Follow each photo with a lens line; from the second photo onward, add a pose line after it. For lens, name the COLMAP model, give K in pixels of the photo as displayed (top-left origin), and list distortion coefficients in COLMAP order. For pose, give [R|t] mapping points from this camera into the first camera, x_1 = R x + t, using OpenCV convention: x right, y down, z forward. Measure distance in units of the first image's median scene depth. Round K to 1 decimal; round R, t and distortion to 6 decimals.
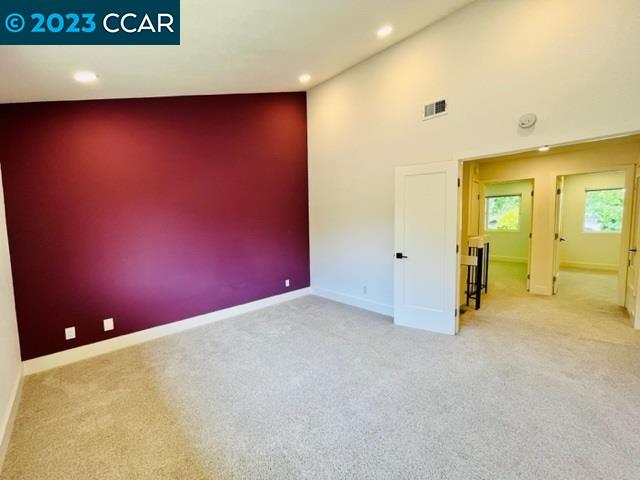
lens RADIAL K [[261.5, 0, 320.4], [0, 261.5, 240.3], [0, 0, 1]] dist [-0.004168, 0.000083]
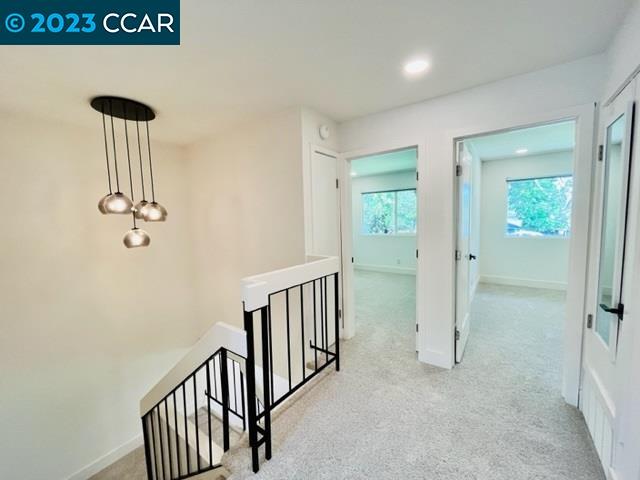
lens RADIAL K [[261.5, 0, 323.3], [0, 261.5, 241.1], [0, 0, 1]] dist [-0.004168, 0.000083]
pose [[0.984812, -0.026456, 0.171594, 0.459876], [0.025591, 0.999646, 0.007253, -0.046849], [-0.171725, -0.002751, 0.985141, 0.442332]]
